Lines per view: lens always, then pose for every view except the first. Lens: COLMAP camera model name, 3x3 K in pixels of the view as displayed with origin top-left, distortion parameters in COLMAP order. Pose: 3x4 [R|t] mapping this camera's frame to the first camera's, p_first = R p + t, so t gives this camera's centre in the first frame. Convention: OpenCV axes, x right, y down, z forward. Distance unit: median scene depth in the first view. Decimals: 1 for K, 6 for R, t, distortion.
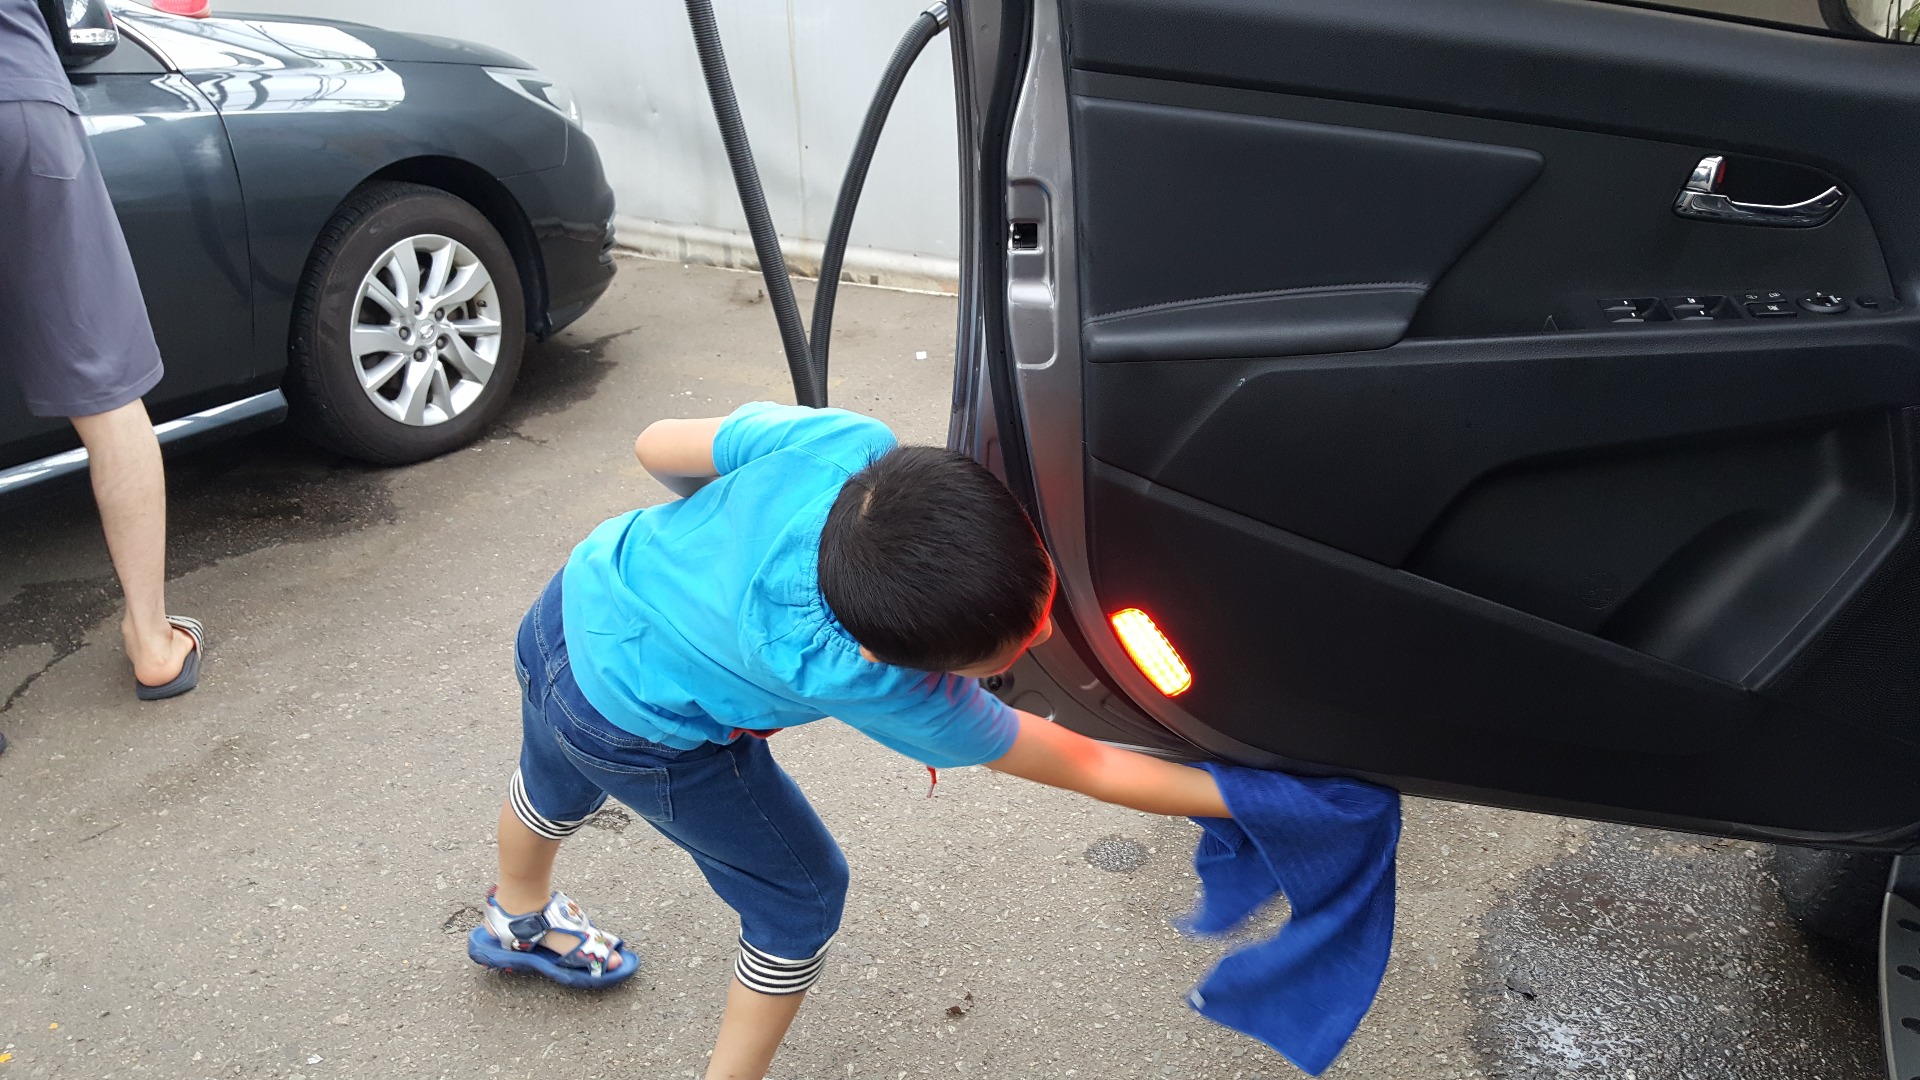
lens RADIAL K [[1577.9, 0, 960.0], [0, 1577.9, 540.0], [0, 0, 1]] dist [0.130094, -0.251425]
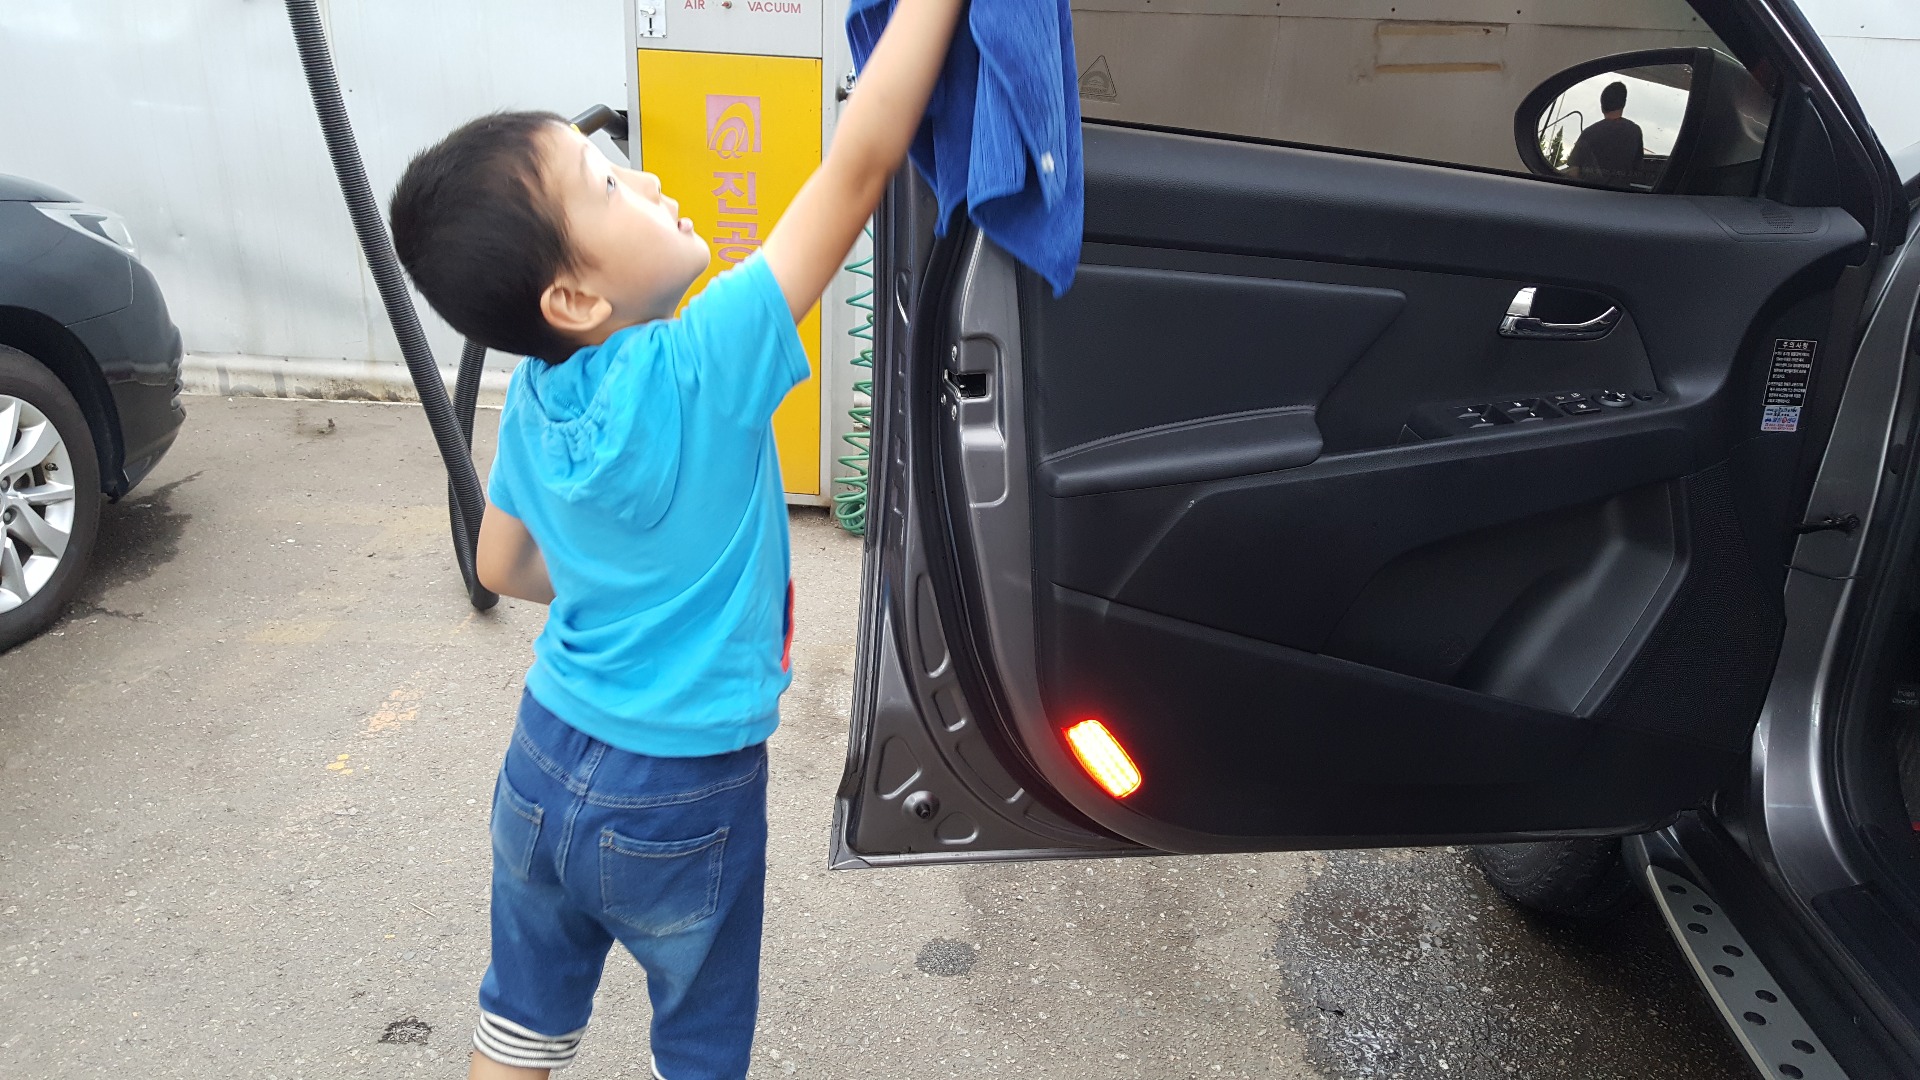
lens RADIAL K [[1585.7, 0, 960.1], [0, 1585.7, 485.8], [0, 0, 1]] dist [0.106429, -0.187454]
pose [[0.931449, -0.092526, 0.351912, -0.236349], [0.120066, 0.991116, -0.057206, -0.044321], [-0.343493, 0.095537, 0.934283, 0.010469]]
